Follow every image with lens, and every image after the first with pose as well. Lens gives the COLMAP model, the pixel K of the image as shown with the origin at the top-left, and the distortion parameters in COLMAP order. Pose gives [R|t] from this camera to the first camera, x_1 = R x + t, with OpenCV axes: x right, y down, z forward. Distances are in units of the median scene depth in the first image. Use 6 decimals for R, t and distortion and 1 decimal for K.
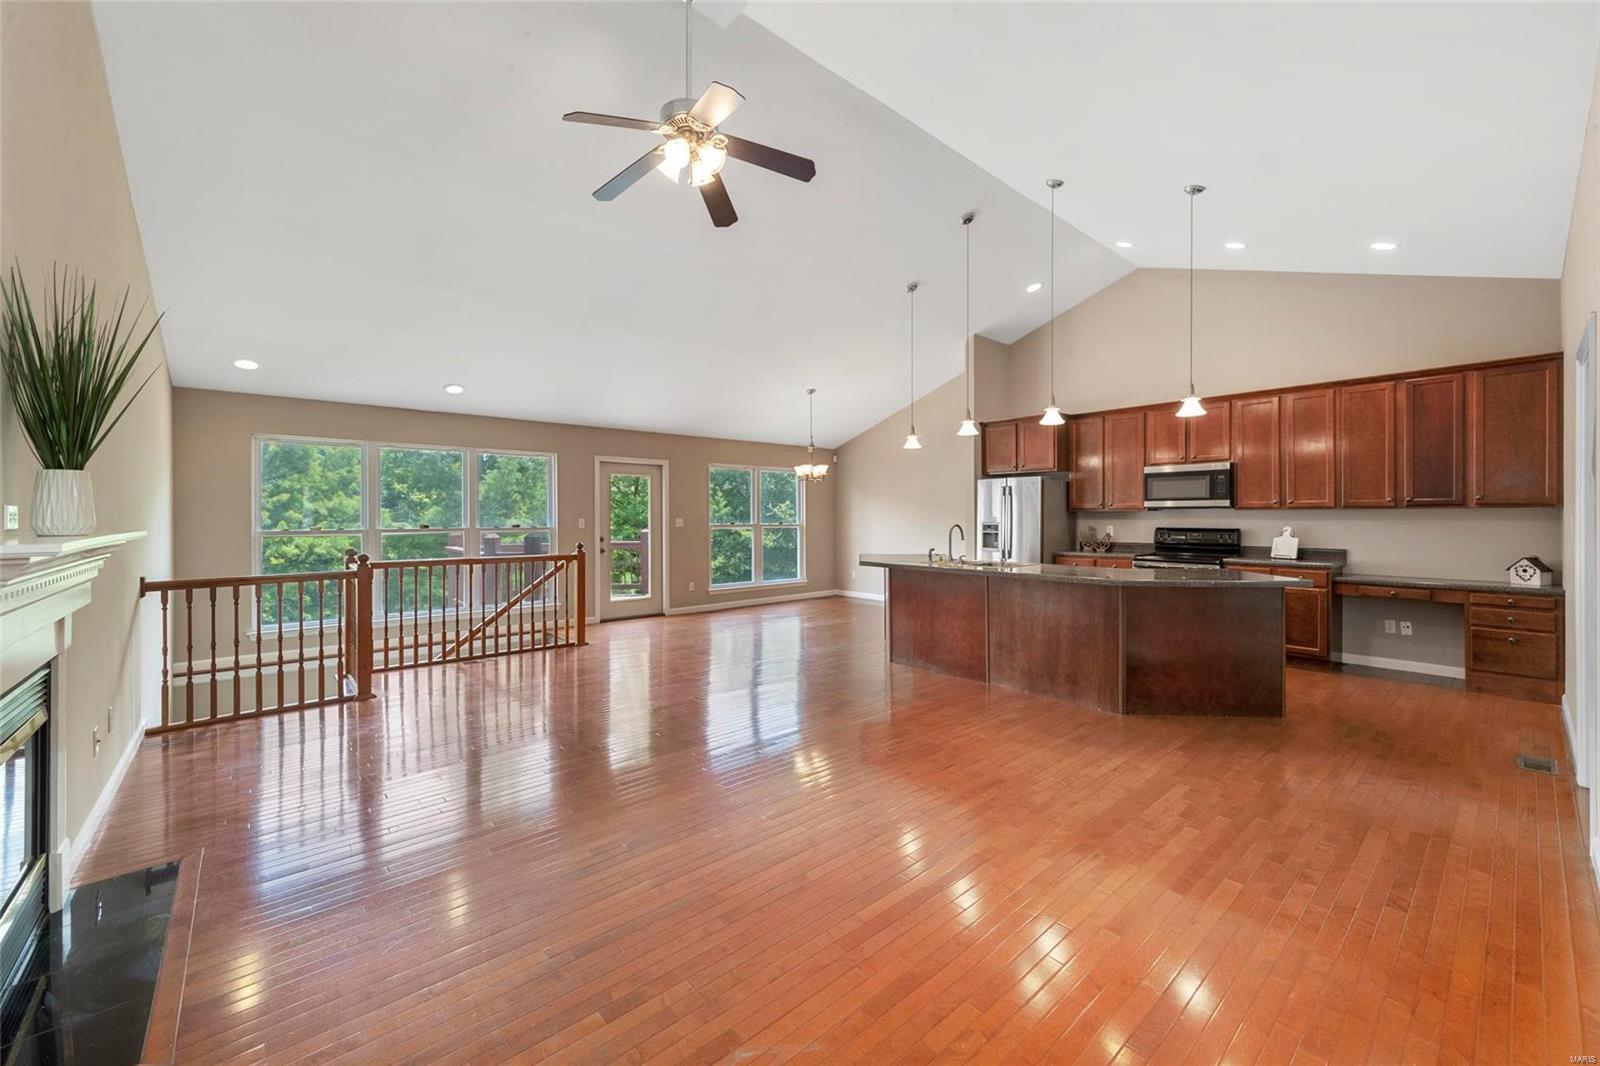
lens RADIAL K [[632.2, 0, 805.8], [0, 632.2, 523.7], [0, 0, 1]] dist [-0.000162, -0.000106]
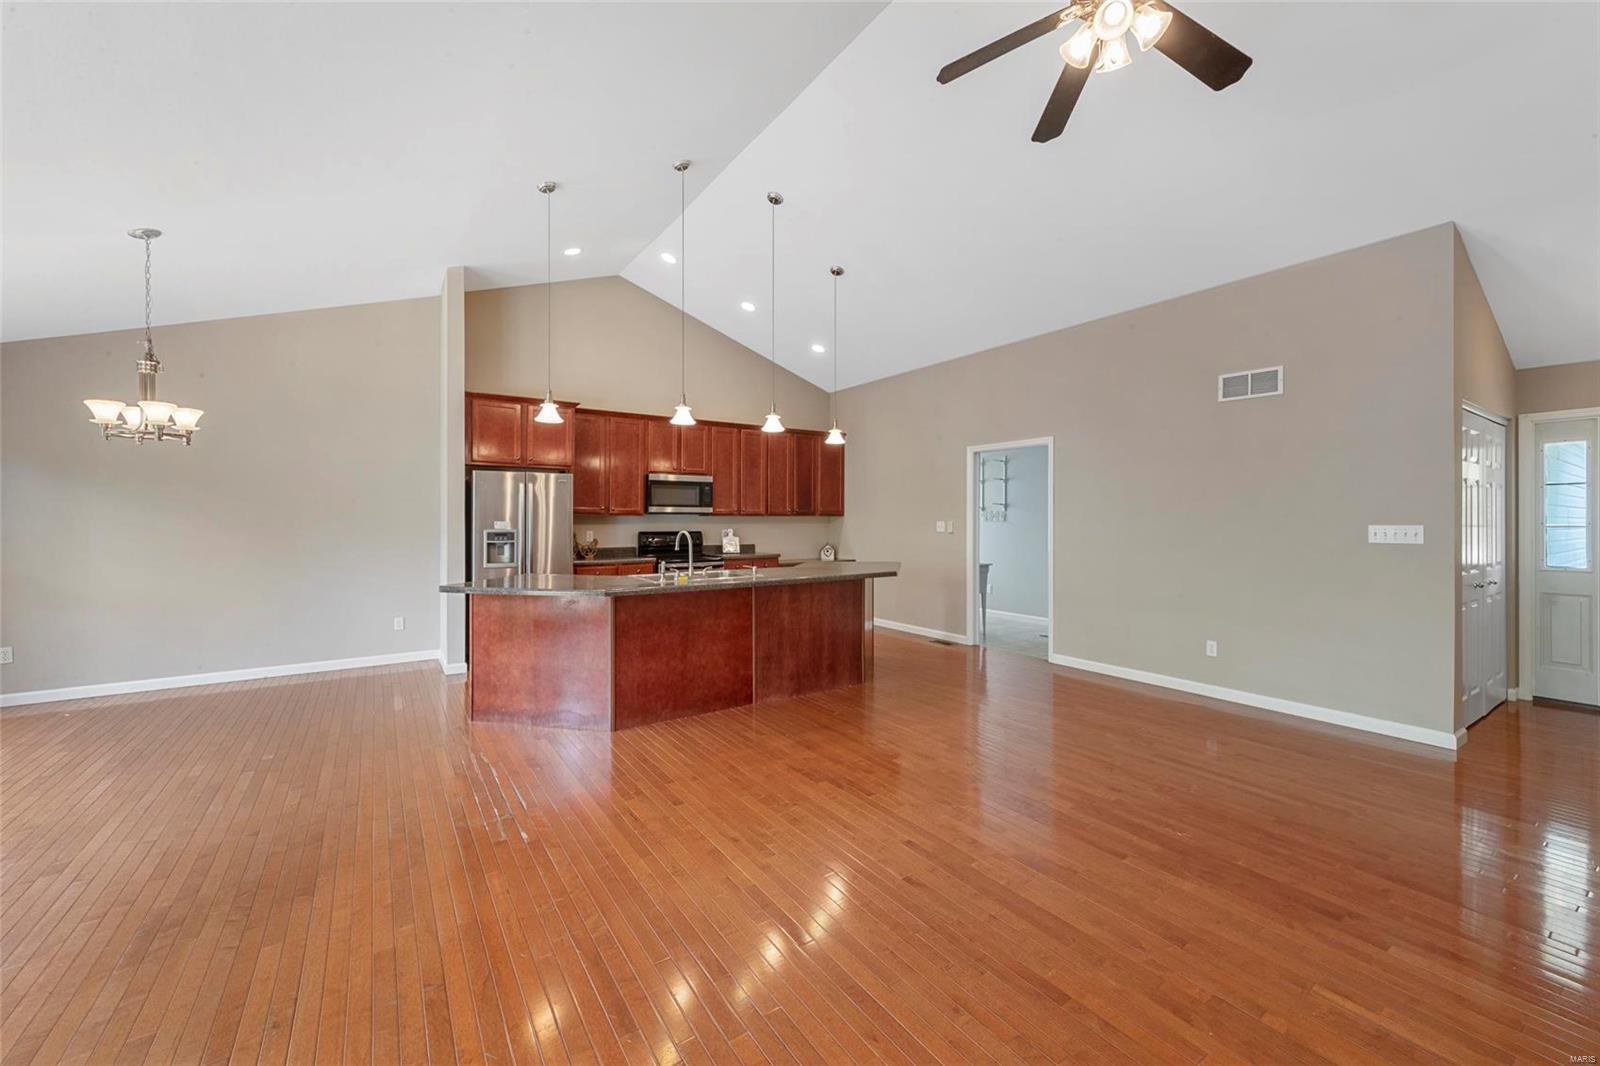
lens RADIAL K [[632.2, 0, 805.9], [0, 632.2, 522.0], [0, 0, 1]] dist [-0.000162, -0.000106]
pose [[0.115388, -0.001088, 0.993320, -0.532021], [0.010389, 0.999946, -0.000112, -0.008271], [-0.993266, 0.010332, 0.115393, 0.709325]]
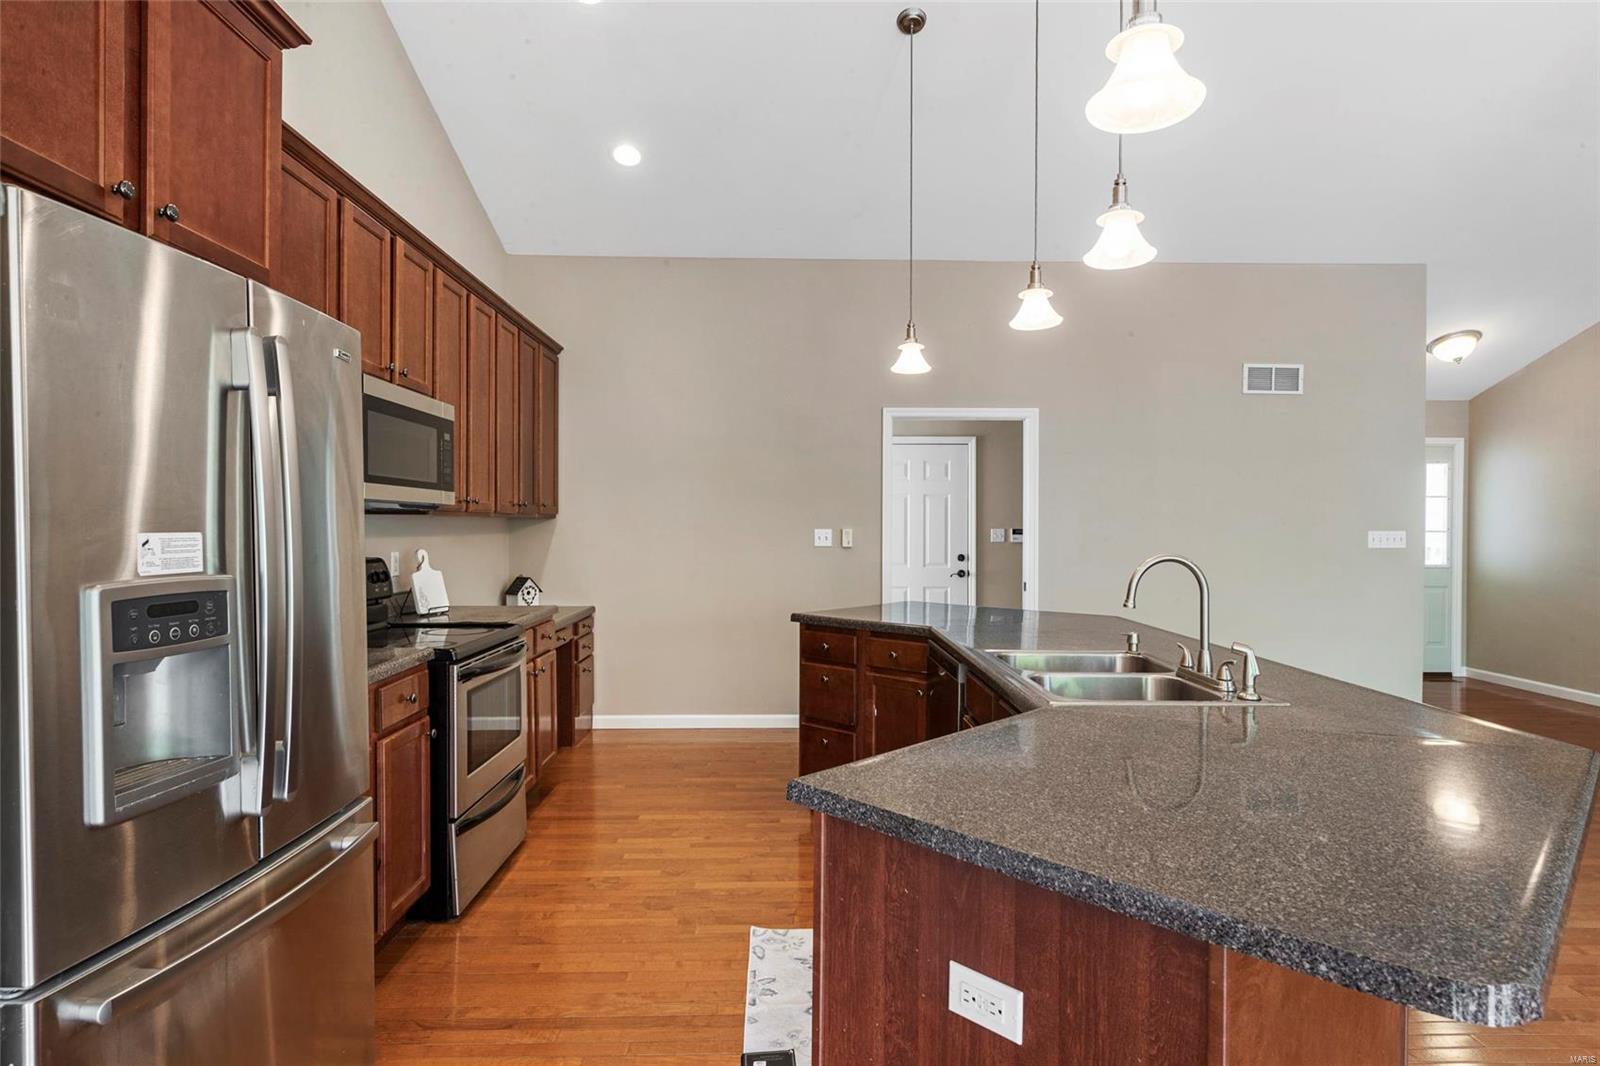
lens RADIAL K [[855.2, 0, 807.0], [0, 855.2, 535.0], [0, 0, 1]] dist [0.004470, -0.000480]
pose [[-0.766273, -0.005087, 0.642495, 0.095392], [0.008028, 0.999815, 0.017490, -0.016574], [-0.642465, 0.018561, -0.766090, 1.354127]]
